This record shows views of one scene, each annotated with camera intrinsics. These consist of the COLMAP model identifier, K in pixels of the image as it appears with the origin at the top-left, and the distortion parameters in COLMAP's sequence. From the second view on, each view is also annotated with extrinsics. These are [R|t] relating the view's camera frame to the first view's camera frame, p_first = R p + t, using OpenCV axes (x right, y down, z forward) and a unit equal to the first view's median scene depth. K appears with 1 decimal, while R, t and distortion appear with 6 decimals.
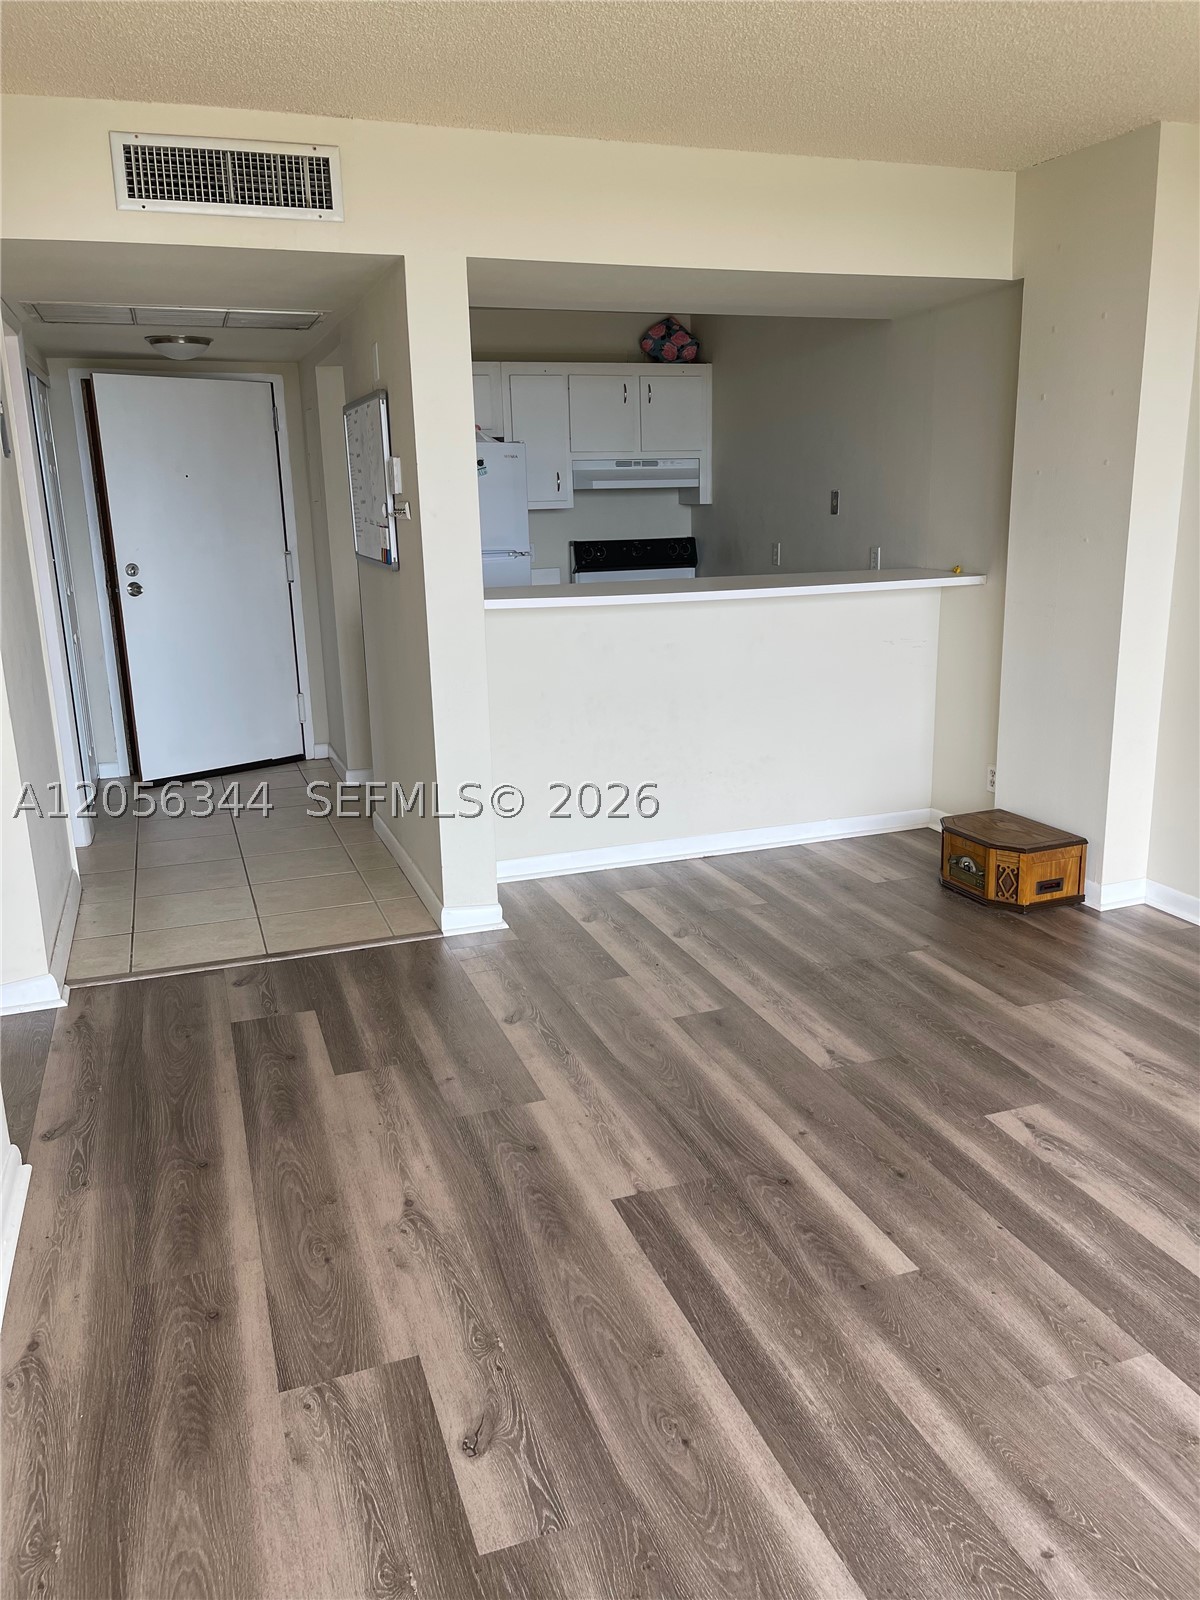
lens RADIAL K [[1207.6, 0, 613.9], [0, 1207.6, 796.6], [0, 0, 1]] dist [0.058558, -0.073007]
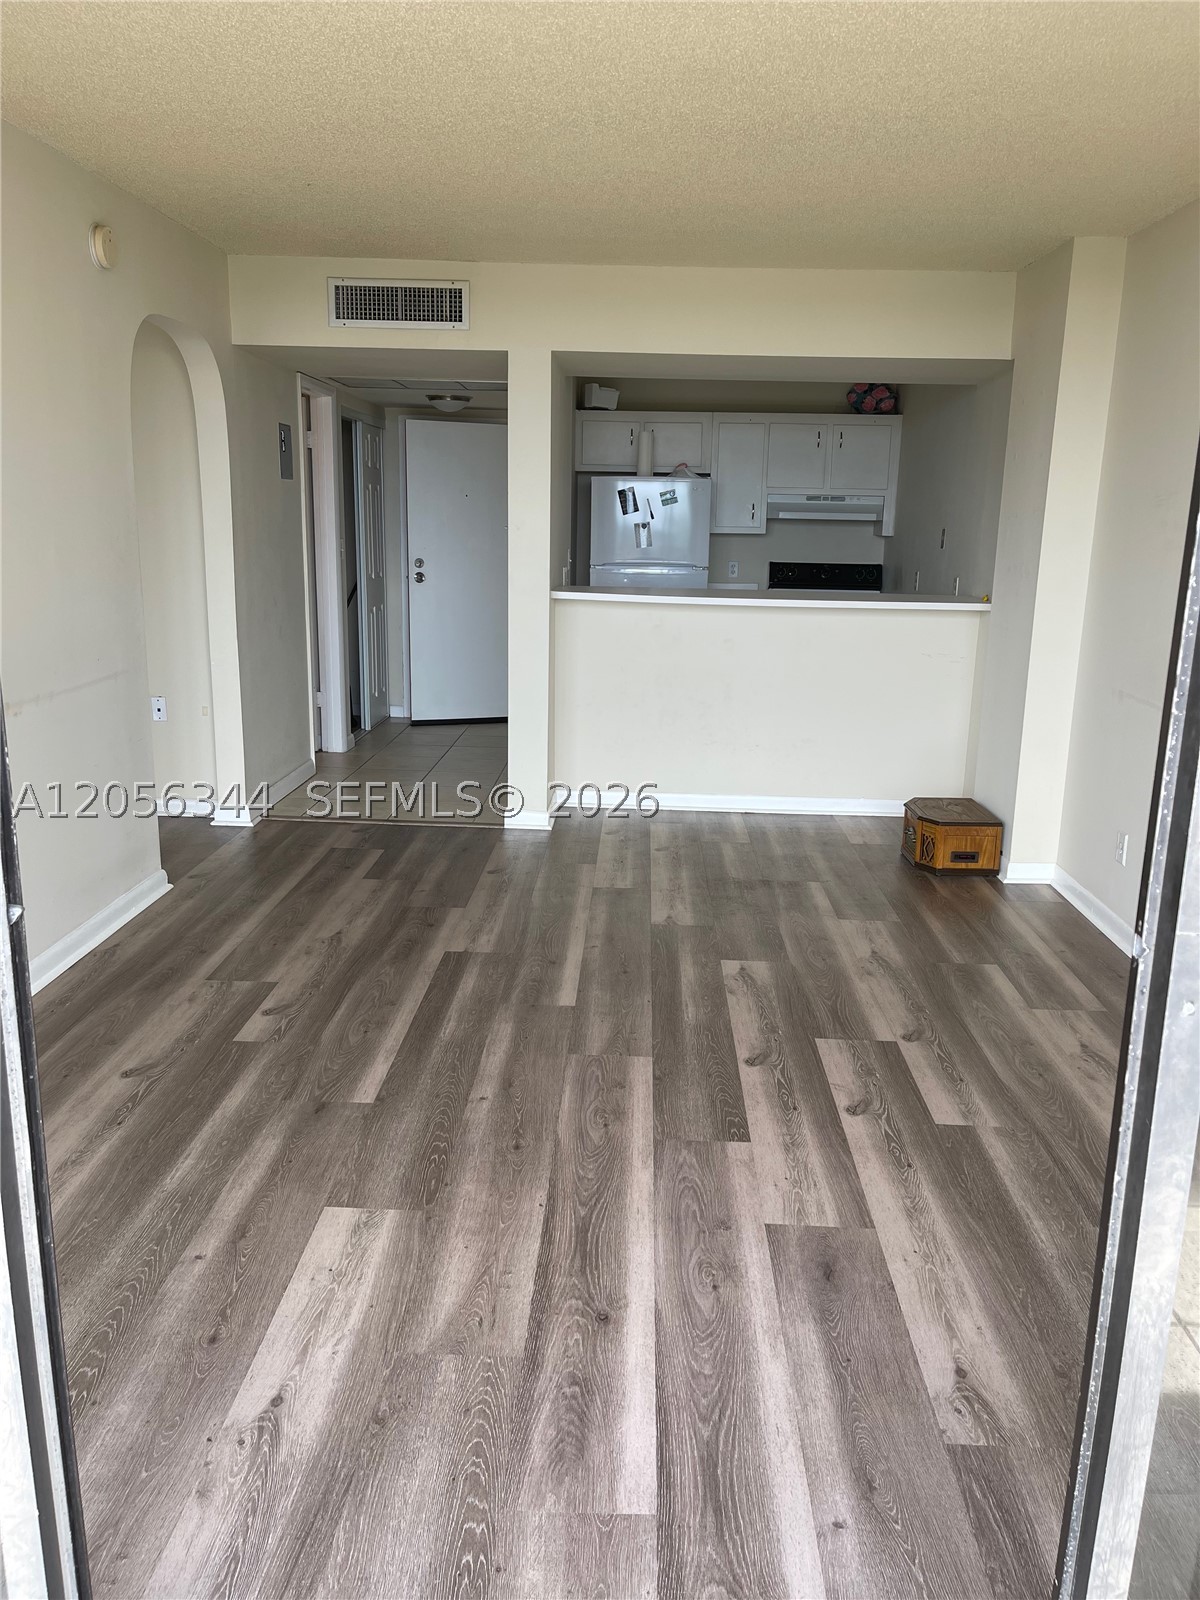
lens RADIAL K [[1207.6, 0, 606.3], [0, 1207.6, 803.4], [0, 0, 1]] dist [0.058558, -0.073007]
pose [[0.927144, 0.128385, -0.352024, 0.538676], [-0.133867, 0.990960, 0.008834, 0.069738], [0.349976, 0.038935, 0.935949, -0.318064]]
